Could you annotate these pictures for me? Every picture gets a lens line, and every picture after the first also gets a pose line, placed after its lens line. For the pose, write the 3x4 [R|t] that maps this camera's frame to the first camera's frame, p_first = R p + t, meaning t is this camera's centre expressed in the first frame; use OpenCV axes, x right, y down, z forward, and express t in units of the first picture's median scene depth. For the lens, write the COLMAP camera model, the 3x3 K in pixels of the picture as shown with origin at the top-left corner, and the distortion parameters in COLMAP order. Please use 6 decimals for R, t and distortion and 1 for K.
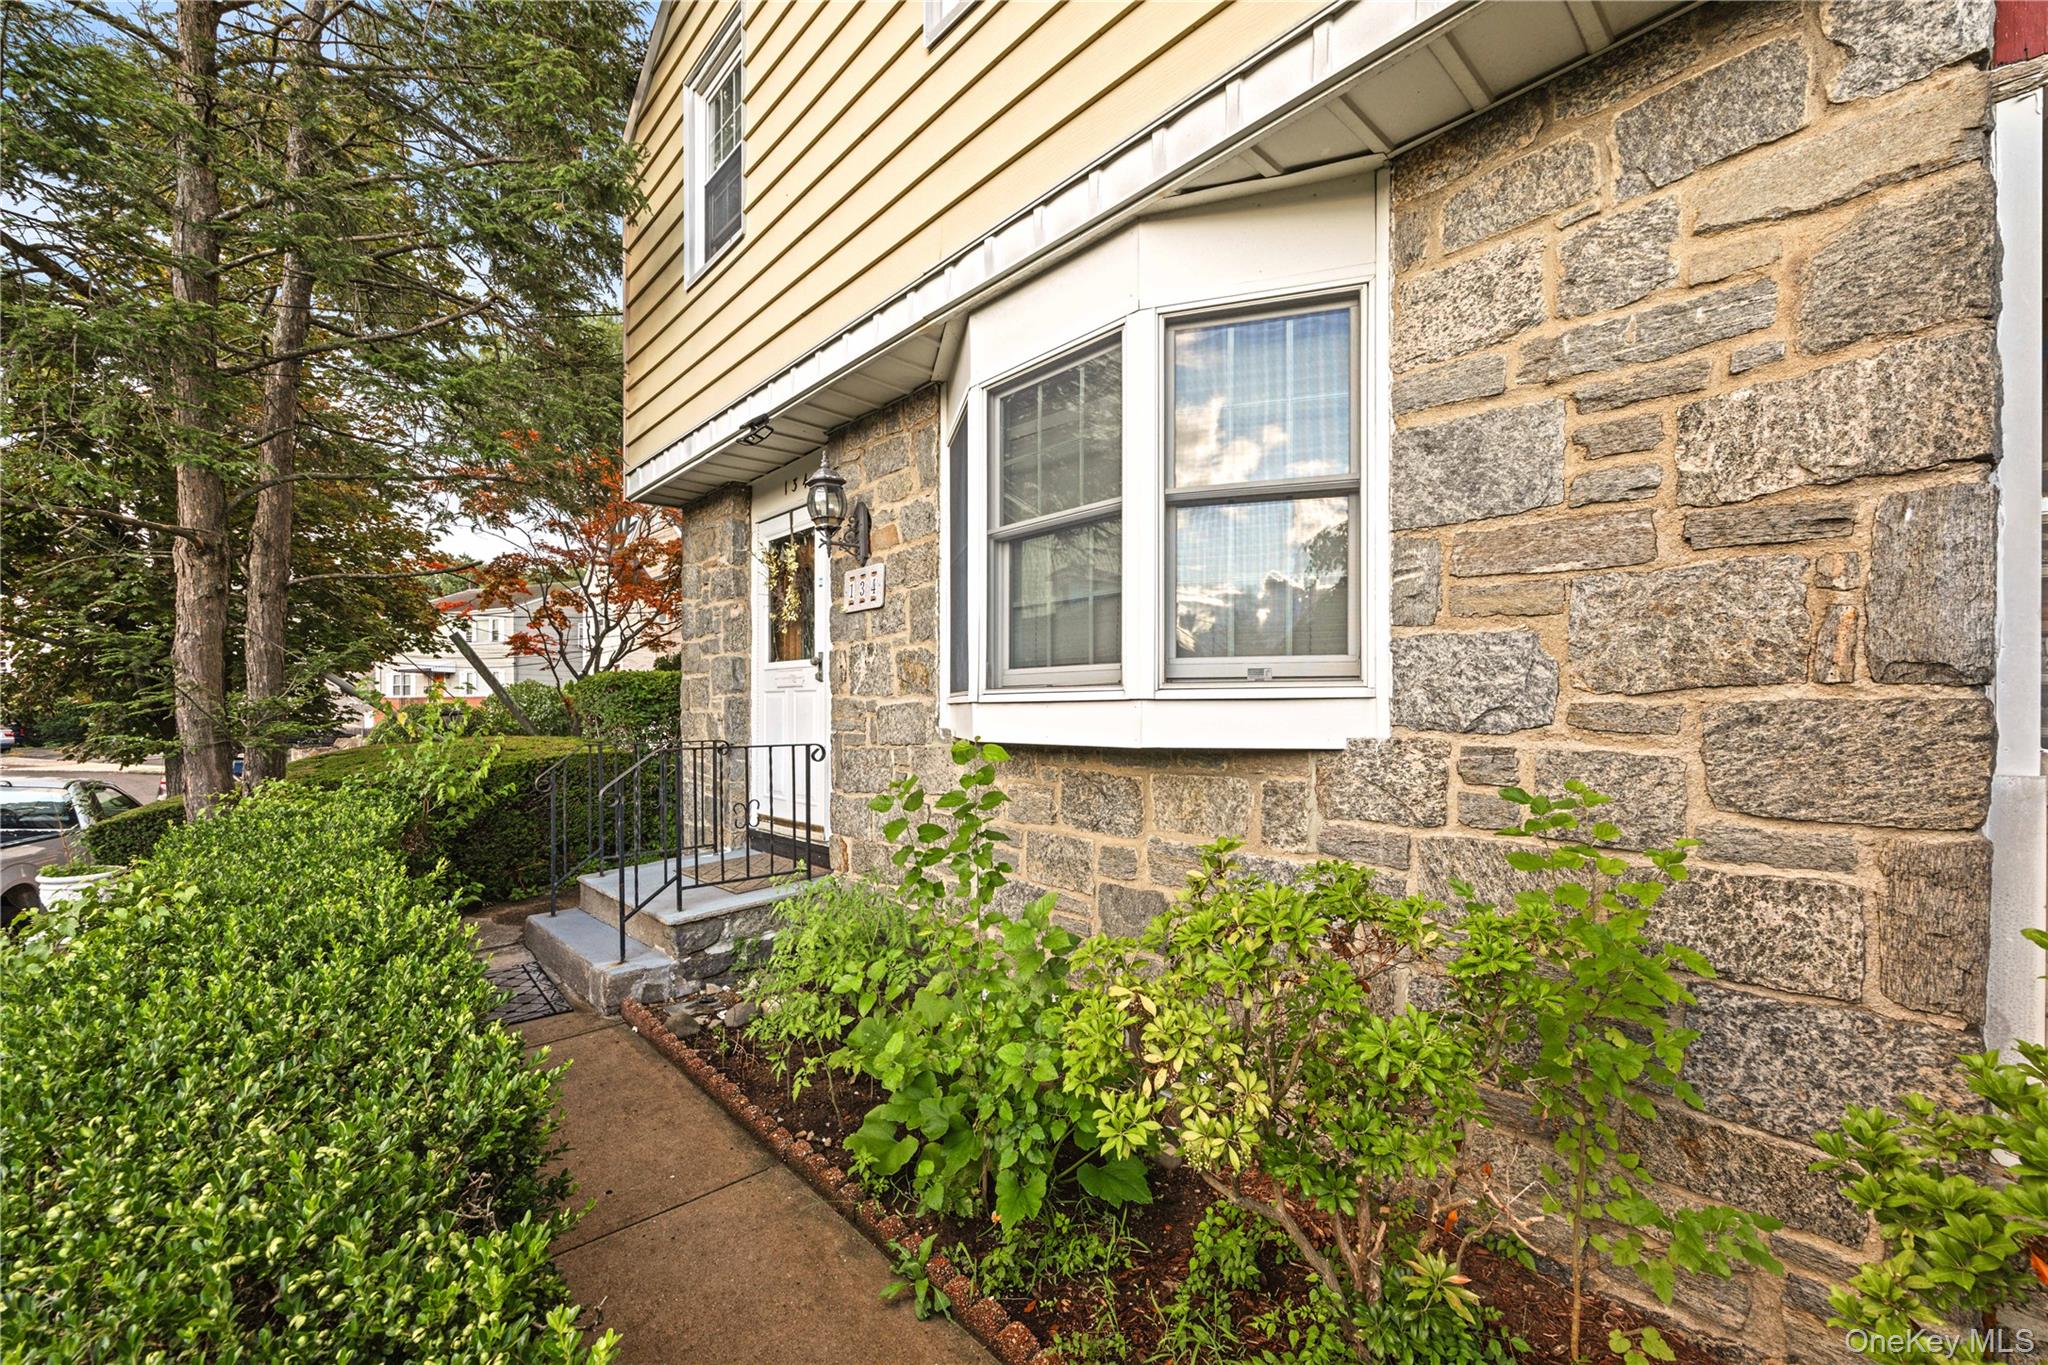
lens RADIAL K [[787.0, 0, 1025.9], [0, 787.0, 693.2], [0, 0, 1]] dist [-0.003410, -0.000107]
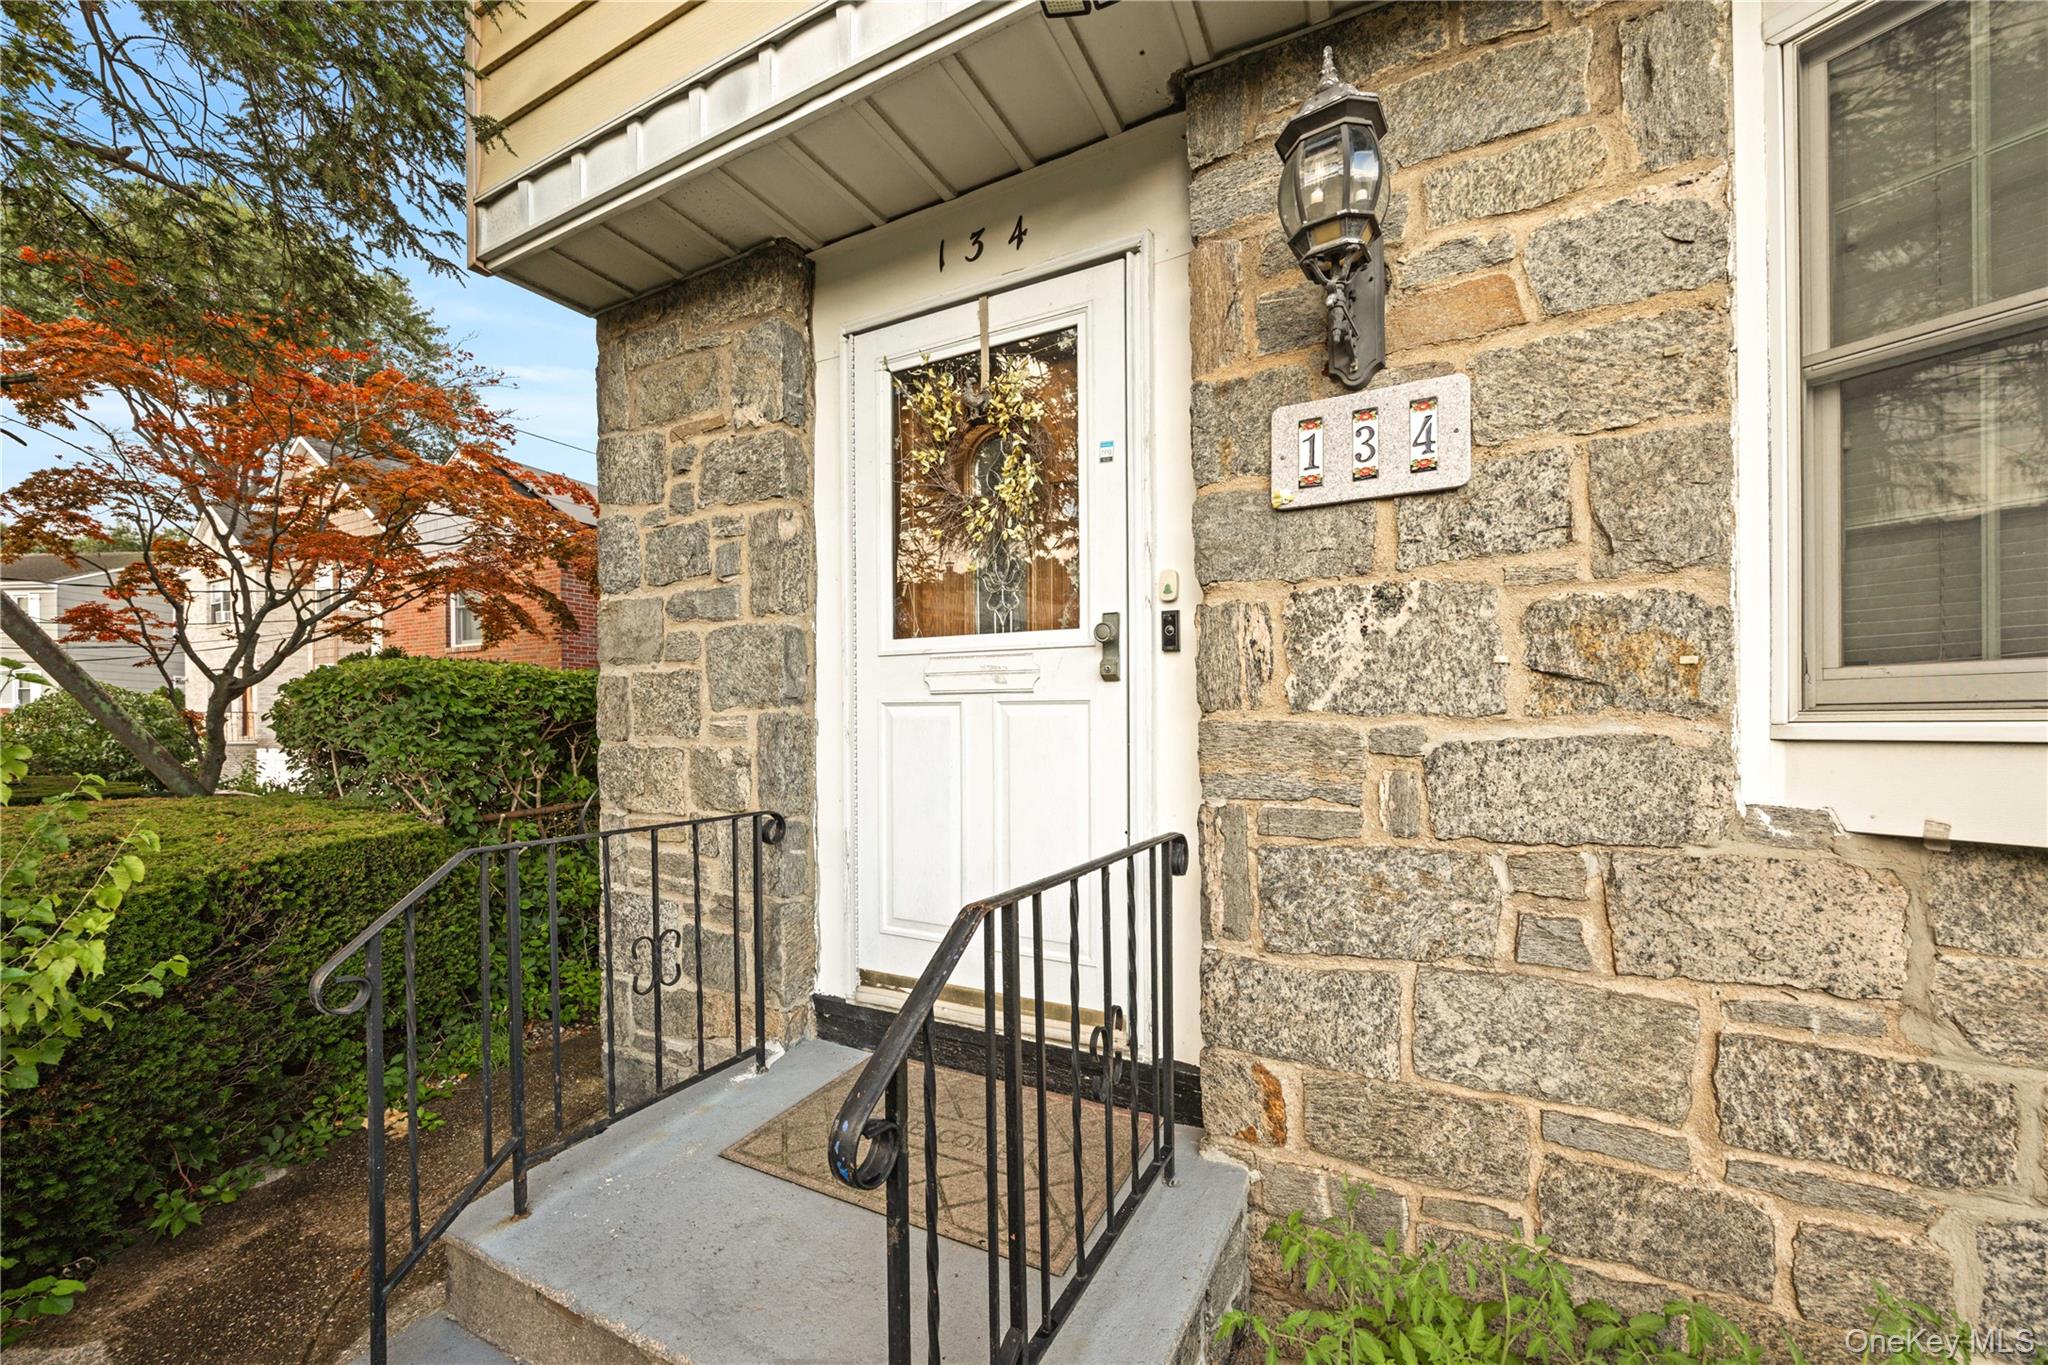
lens RADIAL K [[787.0, 0, 1021.3], [0, 787.0, 729.4], [0, 0, 1]] dist [-0.003410, -0.000107]
pose [[0.951118, 0.004346, 0.308797, -0.396037], [-0.010599, 0.999771, 0.018577, 0.003633], [-0.308646, -0.020942, 0.950947, 0.542529]]
